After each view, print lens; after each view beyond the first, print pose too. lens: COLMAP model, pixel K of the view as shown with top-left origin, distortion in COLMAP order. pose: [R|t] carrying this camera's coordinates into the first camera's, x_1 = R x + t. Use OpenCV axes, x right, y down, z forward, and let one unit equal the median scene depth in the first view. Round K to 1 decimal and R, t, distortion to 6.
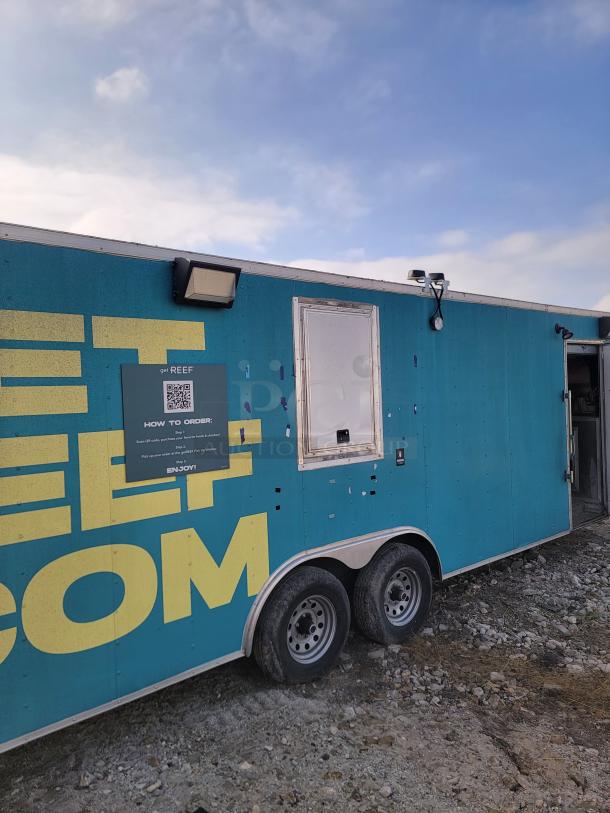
lens RADIAL K [[567.9, 0, 309.7], [0, 567.9, 407.2], [0, 0, 1]] dist [0.064084, -0.028346]
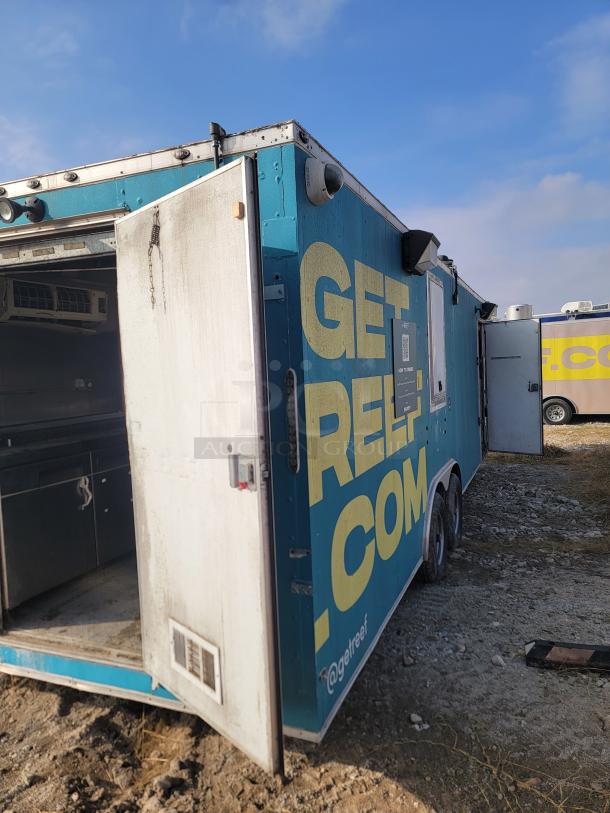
lens RADIAL K [[567.9, 0, 303.0], [0, 567.9, 407.9], [0, 0, 1]] dist [0.064084, -0.028346]
pose [[0.885419, -0.040785, 0.463001, -0.631483], [0.026607, 0.998957, 0.037115, 0.035664], [-0.464032, -0.020543, 0.885580, 0.024675]]
